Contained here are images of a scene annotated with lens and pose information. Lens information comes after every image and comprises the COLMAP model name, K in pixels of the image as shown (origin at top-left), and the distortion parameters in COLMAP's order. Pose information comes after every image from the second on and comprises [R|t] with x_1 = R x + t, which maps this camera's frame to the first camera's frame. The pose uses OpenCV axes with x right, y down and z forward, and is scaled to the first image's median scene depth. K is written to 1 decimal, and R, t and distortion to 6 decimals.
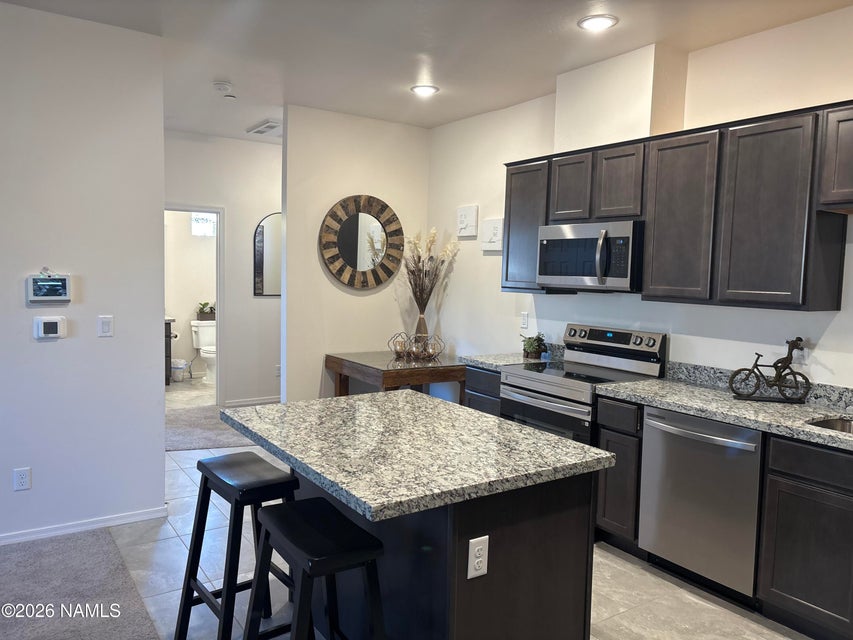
lens RADIAL K [[644.8, 0, 429.5], [0, 644.8, 318.7], [0, 0, 1]] dist [0.041225, -0.036737]
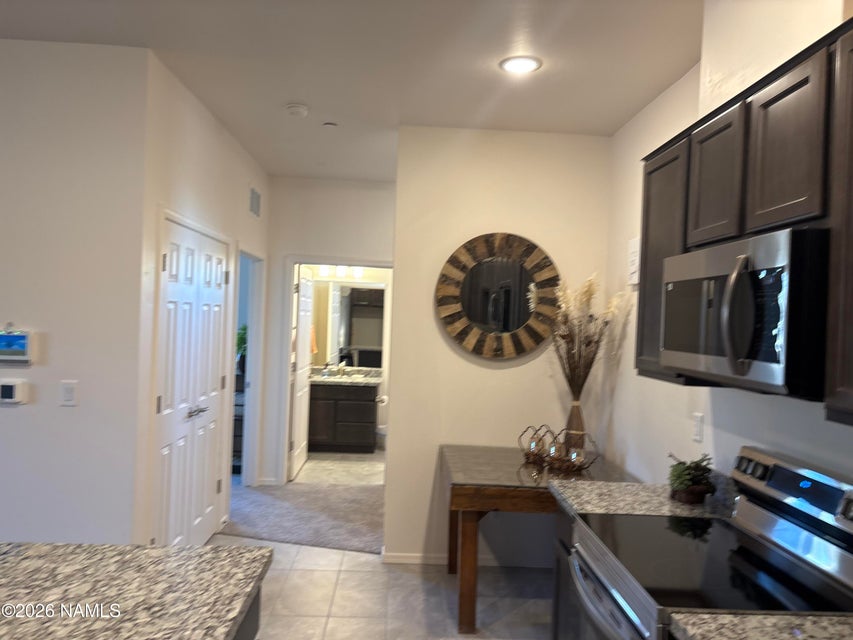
lens RADIAL K [[644.8, 0, 427.2], [0, 644.8, 318.4], [0, 0, 1]] dist [0.041225, -0.036737]
pose [[0.840187, 0.006914, -0.542252, 0.235310], [-0.060032, 0.994959, -0.080329, -0.030403], [0.538963, 0.100044, 0.836367, 0.354961]]
